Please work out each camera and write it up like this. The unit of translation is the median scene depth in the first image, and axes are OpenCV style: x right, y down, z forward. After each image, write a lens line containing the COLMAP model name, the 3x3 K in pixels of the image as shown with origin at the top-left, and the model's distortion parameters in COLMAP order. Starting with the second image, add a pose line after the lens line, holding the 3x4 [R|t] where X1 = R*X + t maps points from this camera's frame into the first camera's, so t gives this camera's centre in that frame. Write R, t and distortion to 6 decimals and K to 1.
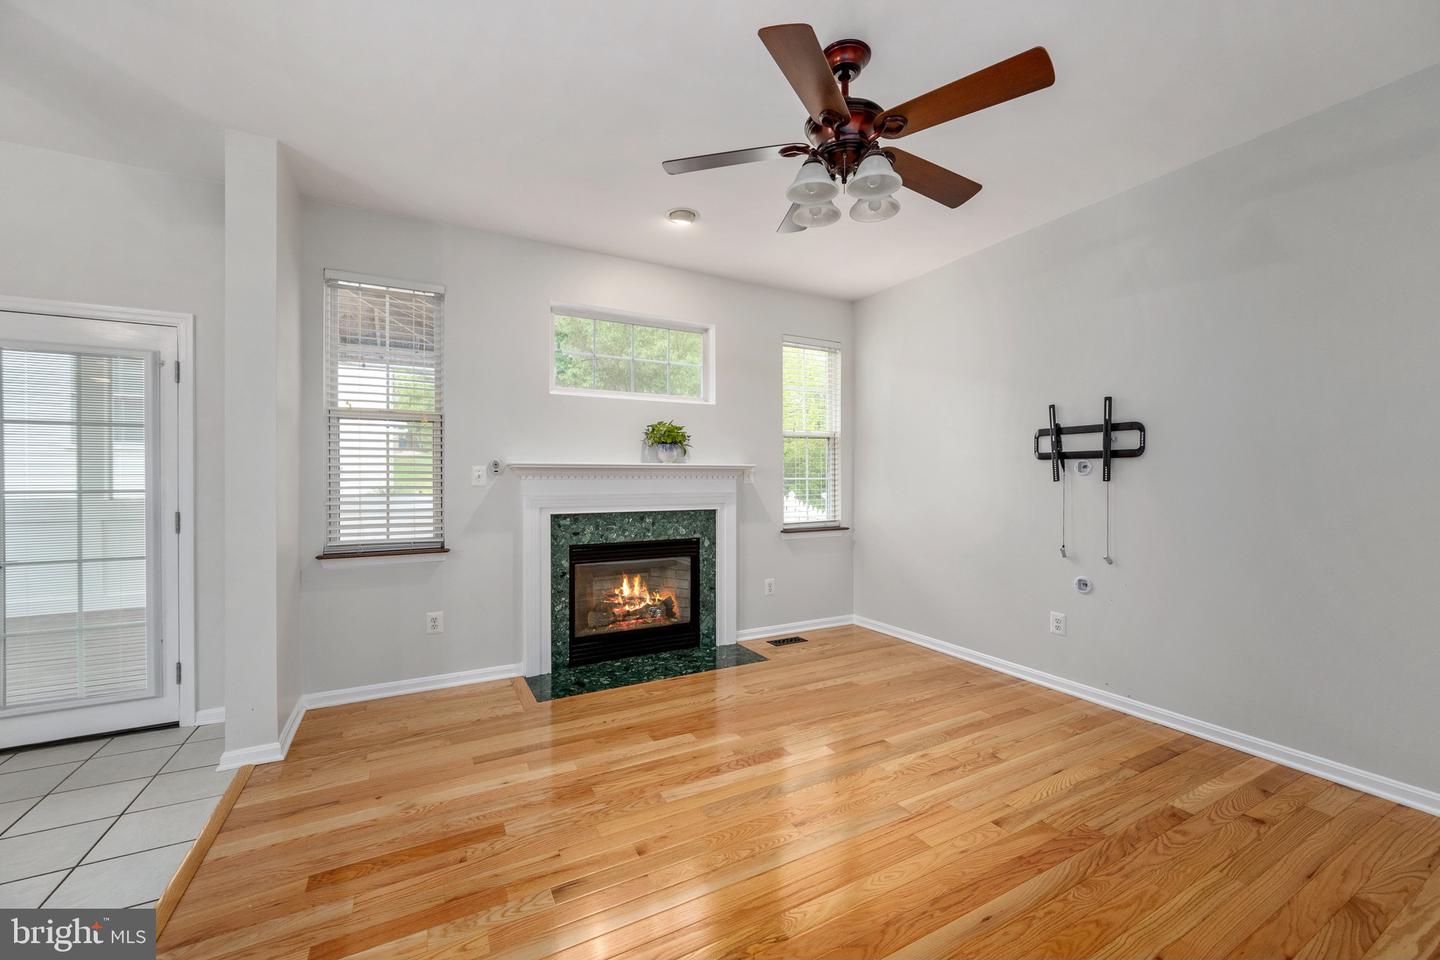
lens RADIAL K [[575.6, 0, 733.4], [0, 575.6, 479.6], [0, 0, 1]] dist [0.001326, 0.000130]
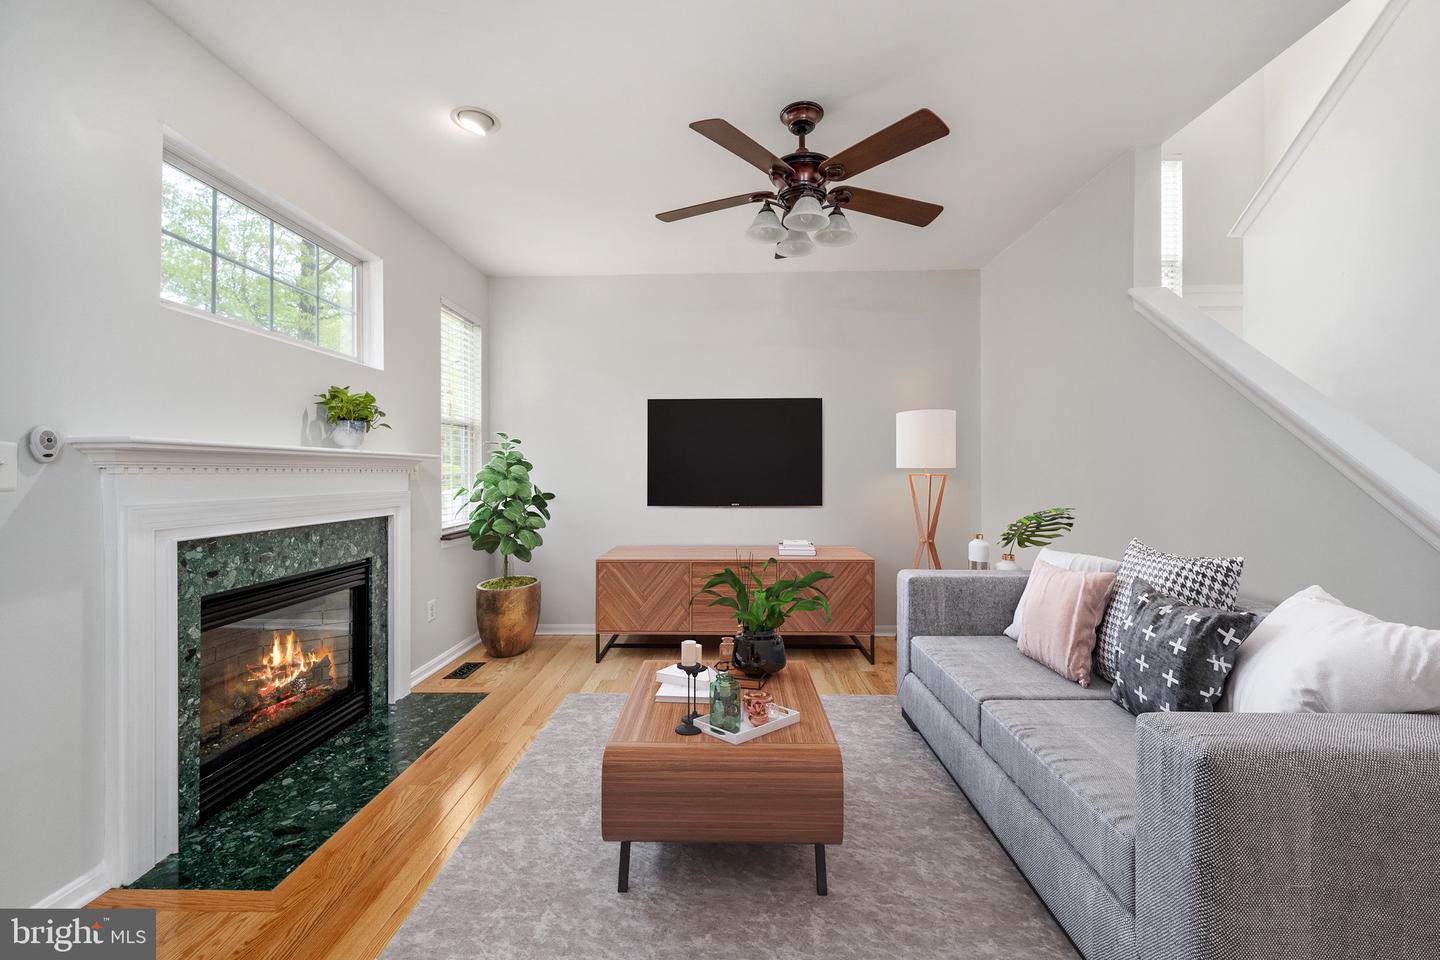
lens RADIAL K [[575.6, 0, 716.4], [0, 575.6, 475.4], [0, 0, 1]] dist [0.001326, 0.000130]
pose [[0.499474, -0.000153, 0.866329, -0.495619], [-0.001863, 0.999997, 0.001251, -0.000190], [-0.866327, -0.002239, 0.499473, 0.311312]]
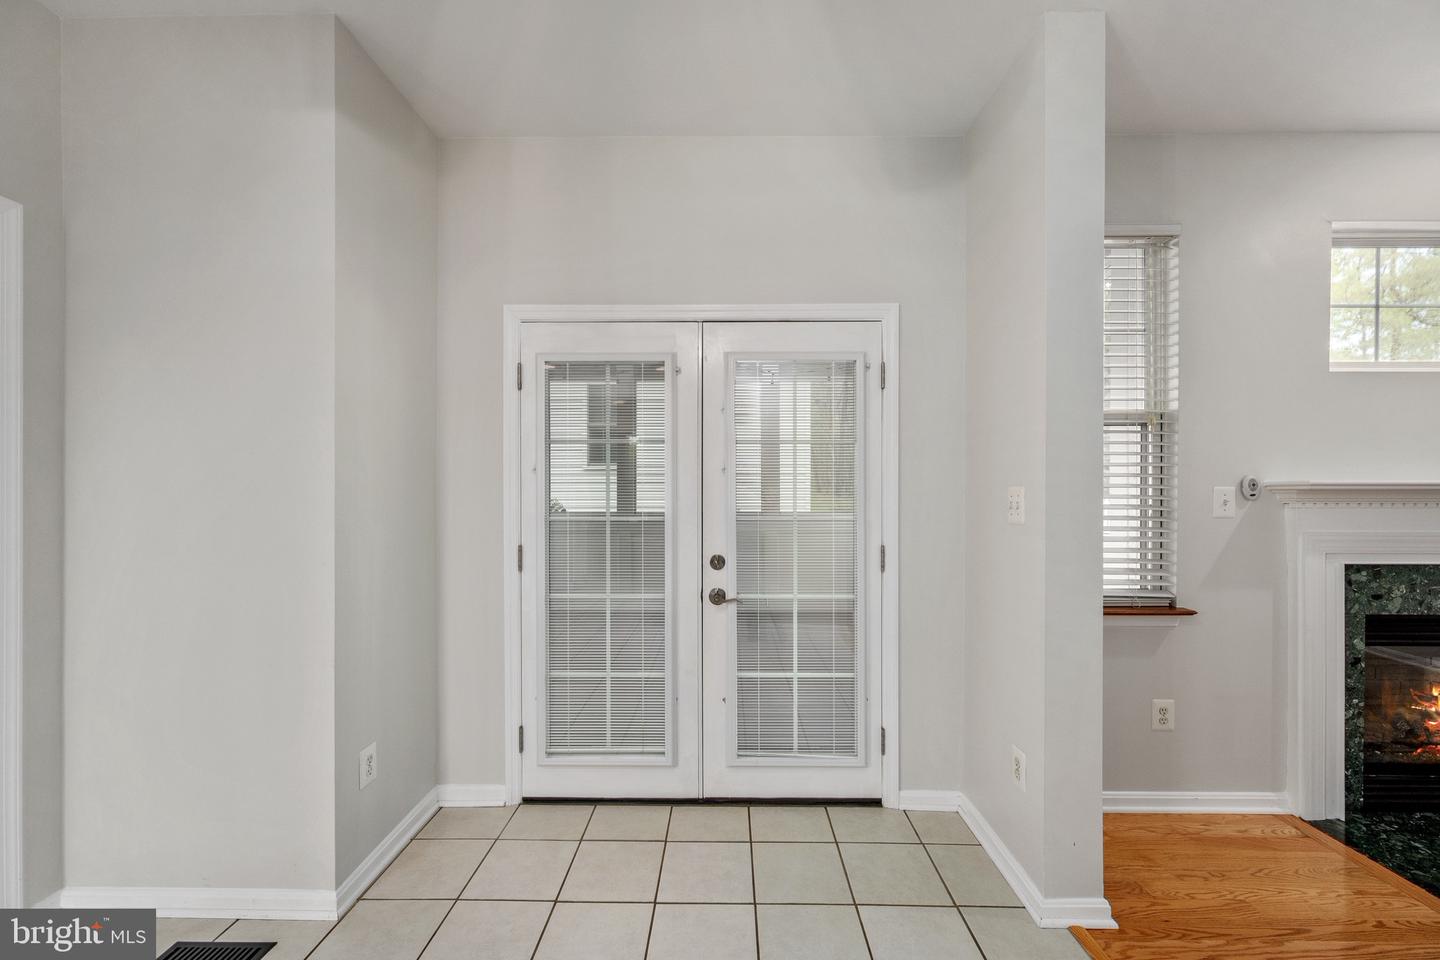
lens RADIAL K [[575.6, 0, 713.1], [0, 575.6, 491.3], [0, 0, 1]] dist [0.001326, 0.000130]
pose [[0.875603, 0.003911, -0.483015, -0.582143], [-0.002438, 0.999990, 0.003678, -0.017996], [0.483025, -0.002043, 0.875604, 0.121573]]
